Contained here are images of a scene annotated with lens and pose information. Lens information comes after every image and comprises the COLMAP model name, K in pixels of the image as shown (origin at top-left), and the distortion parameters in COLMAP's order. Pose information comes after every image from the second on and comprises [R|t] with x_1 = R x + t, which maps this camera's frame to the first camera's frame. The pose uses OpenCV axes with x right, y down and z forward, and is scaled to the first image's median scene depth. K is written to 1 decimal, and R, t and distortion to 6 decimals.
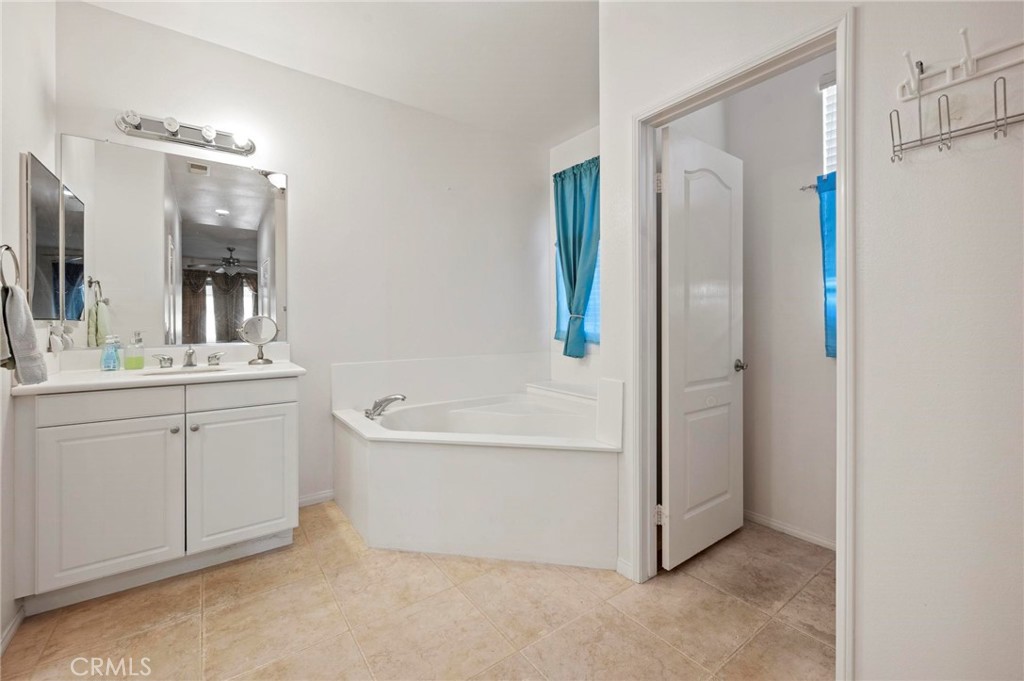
lens RADIAL K [[418.5, 0, 511.8], [0, 418.5, 323.5], [0, 0, 1]] dist [-0.001143, 0.000121]
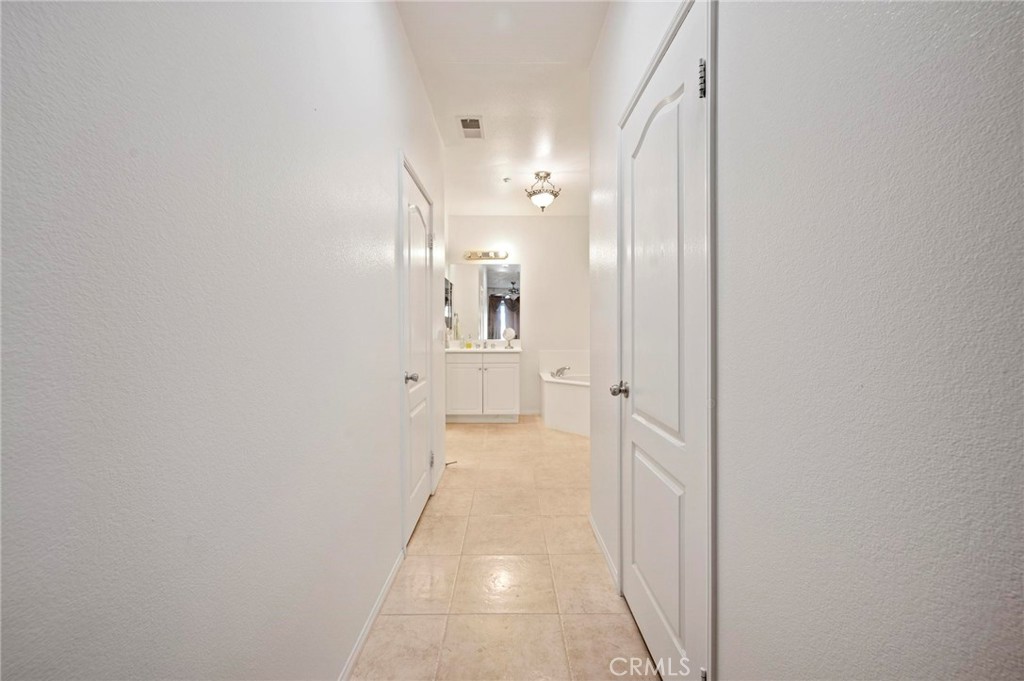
lens RADIAL K [[407.9, 0, 511.4], [0, 407.9, 329.1], [0, 0, 1]] dist [-0.000473, 0.000200]
pose [[0.816233, -0.002265, -0.577718, 0.816726], [-0.003431, 0.999956, -0.008769, 0.012576], [0.577712, 0.009140, 0.816189, -0.958627]]
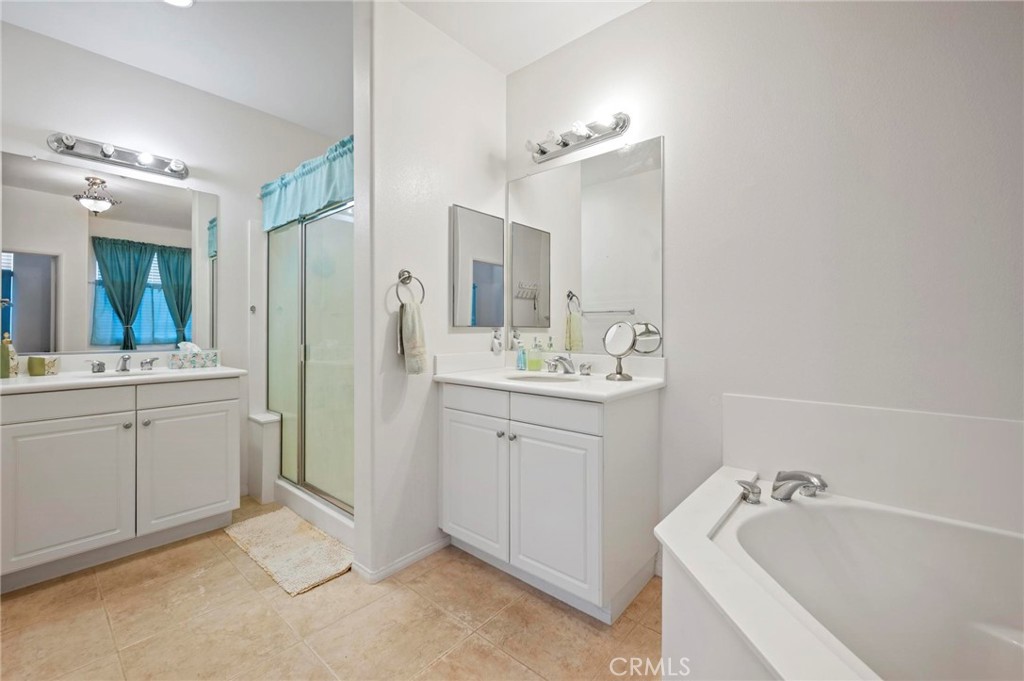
lens RADIAL K [[420.7, 0, 511.1], [0, 420.7, 327.4], [0, 0, 1]] dist [0.000577, -0.000045]
pose [[0.223342, -0.004634, -0.974729, 0.177884], [-0.004516, 0.999973, -0.005788, -0.000153], [0.974730, 0.005695, 0.223315, 0.694903]]
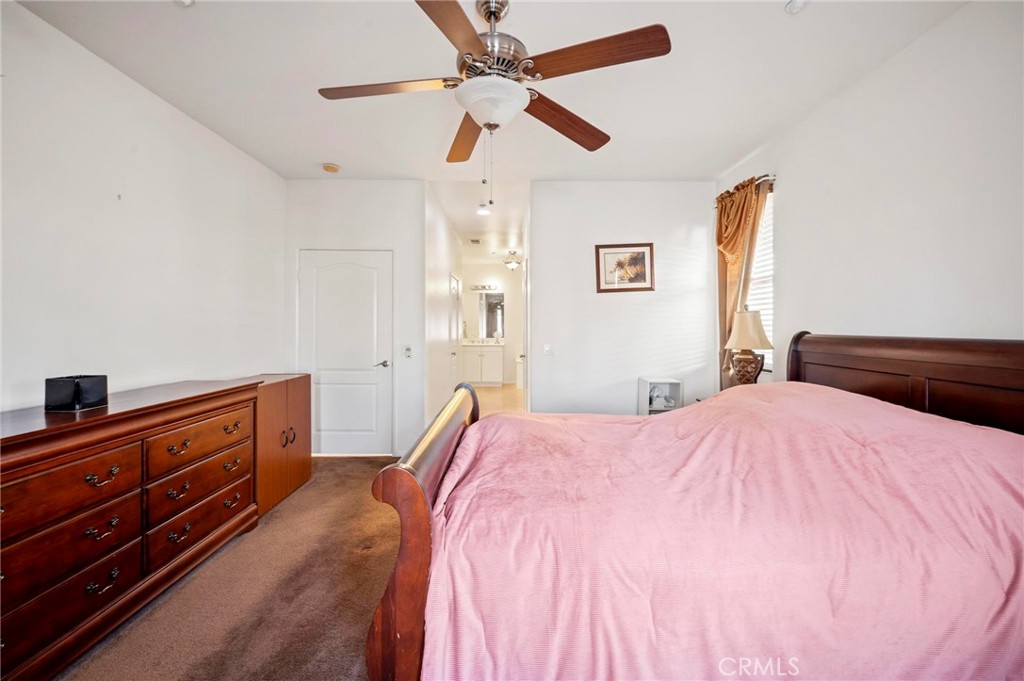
lens RADIAL K [[407.9, 0, 511.4], [0, 407.9, 329.1], [0, 0, 1]] dist [-0.000473, 0.000200]
pose [[0.813542, 0.004338, -0.581491, 1.936758], [-0.004740, 0.999988, 0.000829, -0.043940], [0.581487, 0.002081, 0.813553, -2.276181]]
